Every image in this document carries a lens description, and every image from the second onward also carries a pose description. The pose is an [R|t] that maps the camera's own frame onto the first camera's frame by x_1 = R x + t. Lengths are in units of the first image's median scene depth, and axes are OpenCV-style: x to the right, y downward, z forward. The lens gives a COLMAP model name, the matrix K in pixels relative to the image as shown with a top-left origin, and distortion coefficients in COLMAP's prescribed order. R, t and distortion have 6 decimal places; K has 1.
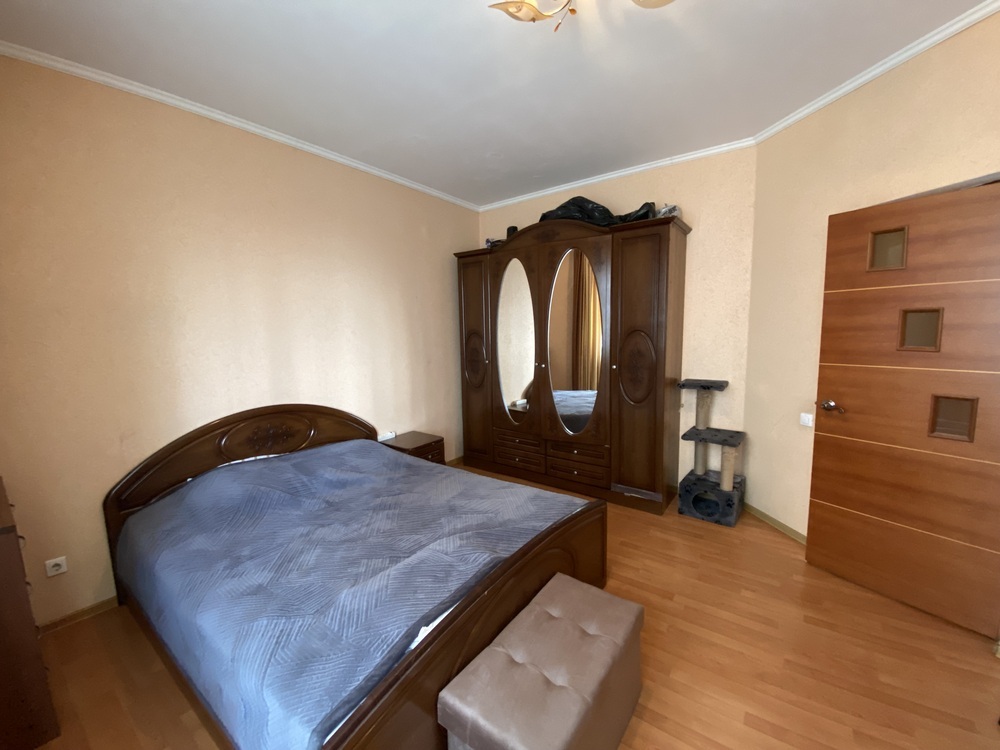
lens RADIAL K [[406.5, 0, 499.0], [0, 406.5, 375.5], [0, 0, 1]] dist [-0.000079, -0.000173]
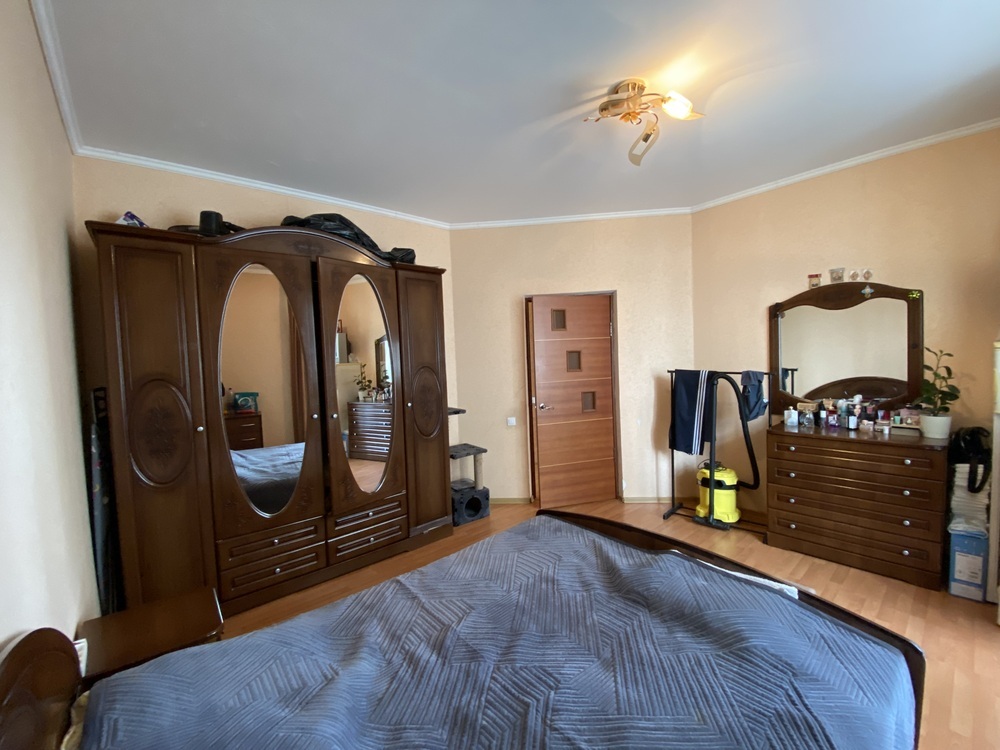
lens RADIAL K [[406.5, 0, 497.6], [0, 406.5, 373.8], [0, 0, 1]] dist [-0.000079, -0.000173]
pose [[0.212989, -0.024008, 0.976760, -0.584615], [0.156511, 0.987627, -0.009853, -0.048135], [-0.964438, 0.154972, 0.214111, 0.549372]]
